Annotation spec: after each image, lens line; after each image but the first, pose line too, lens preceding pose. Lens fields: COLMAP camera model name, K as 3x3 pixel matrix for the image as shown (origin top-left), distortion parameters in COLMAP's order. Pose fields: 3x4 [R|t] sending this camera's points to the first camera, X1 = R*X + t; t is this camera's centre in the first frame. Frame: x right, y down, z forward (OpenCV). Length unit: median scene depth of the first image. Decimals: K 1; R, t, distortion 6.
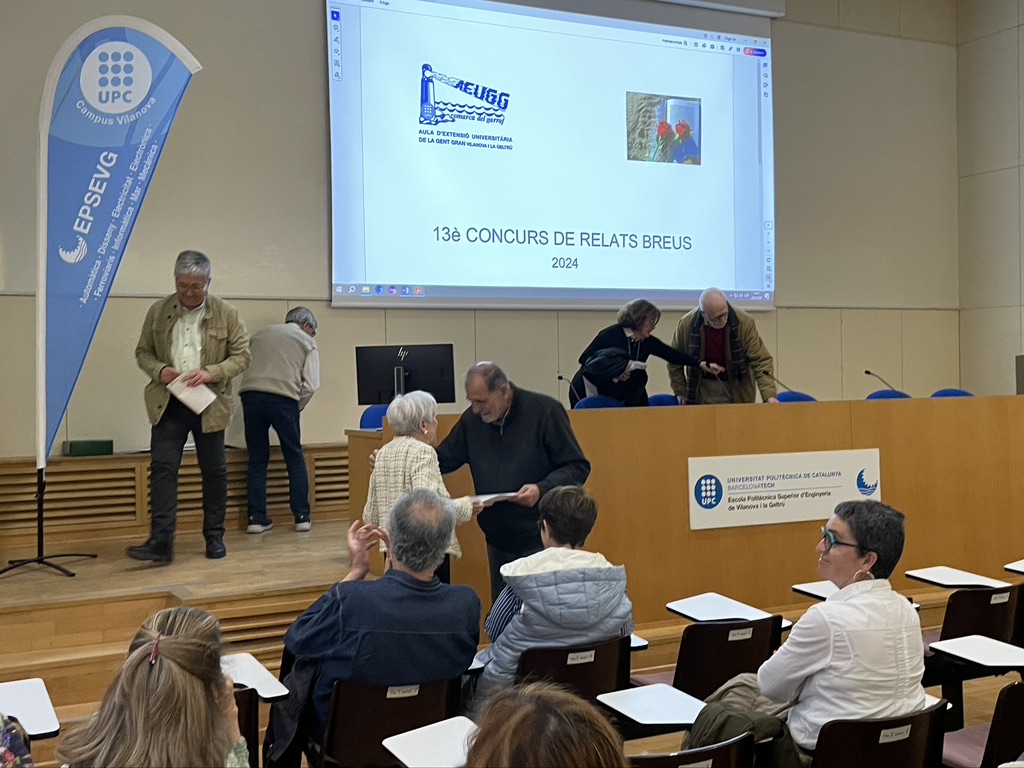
lens RADIAL K [[1128.2, 0, 507.5], [0, 1128.2, 379.5], [0, 0, 1]] dist [0.073812, 0.000000]
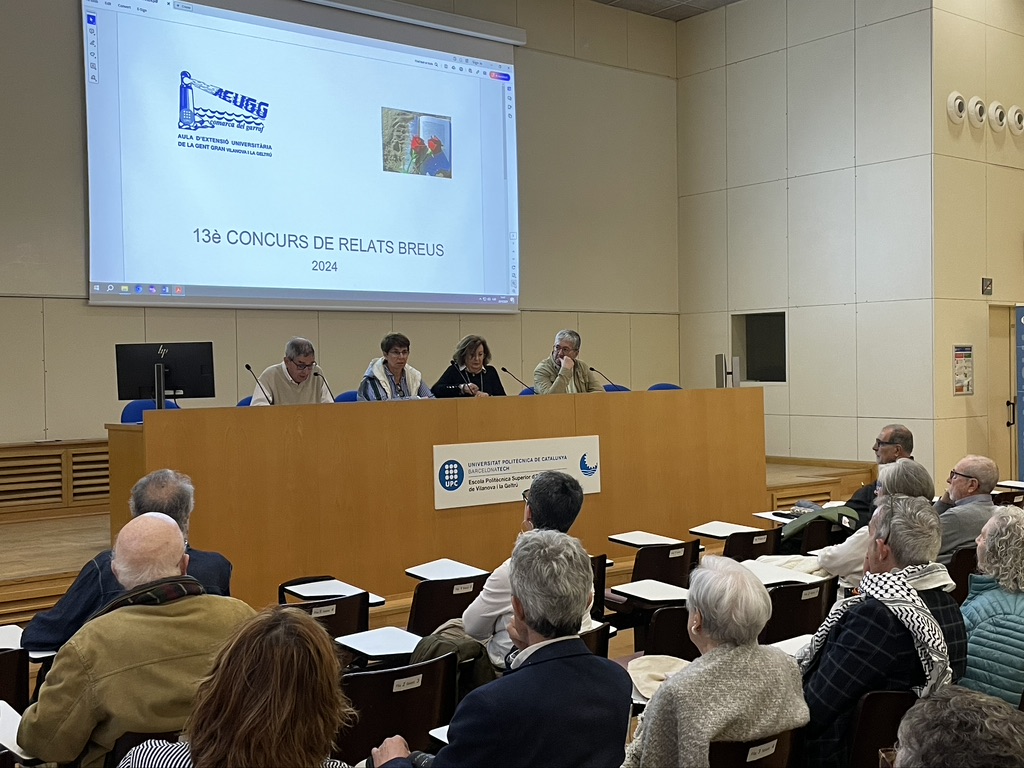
lens RADIAL K [[1128.2, 0, 518.0], [0, 1128.2, 384.3], [0, 0, 1]] dist [0.073812, 0.000000]
pose [[0.978036, -0.003685, 0.208405, 0.007878], [0.002496, 0.999979, 0.005968, 0.001914], [-0.208423, -0.005317, 0.978024, -0.085179]]
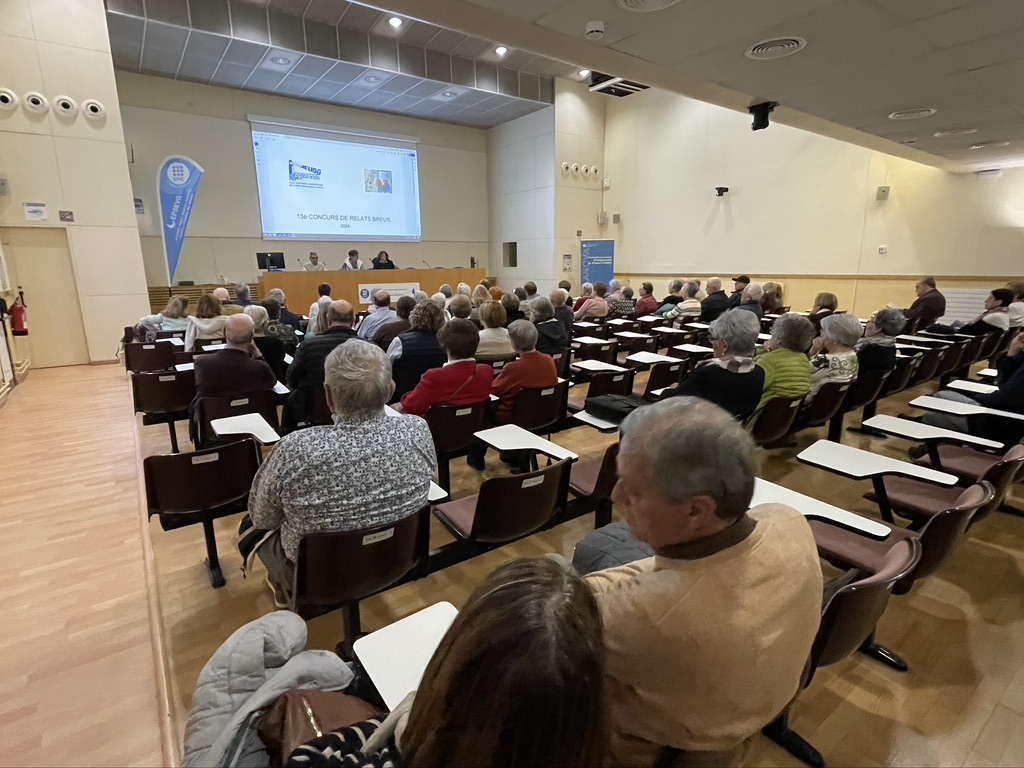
lens RADIAL K [[516.6, 0, 510.2], [0, 516.6, 379.0], [0, 0, 1]] dist [0.003029, -0.000075]
pose [[0.987647, -0.030282, 0.153743, 0.304785], [-0.002703, 0.977710, 0.209942, 0.011880], [-0.156674, -0.207764, 0.965550, -0.625790]]
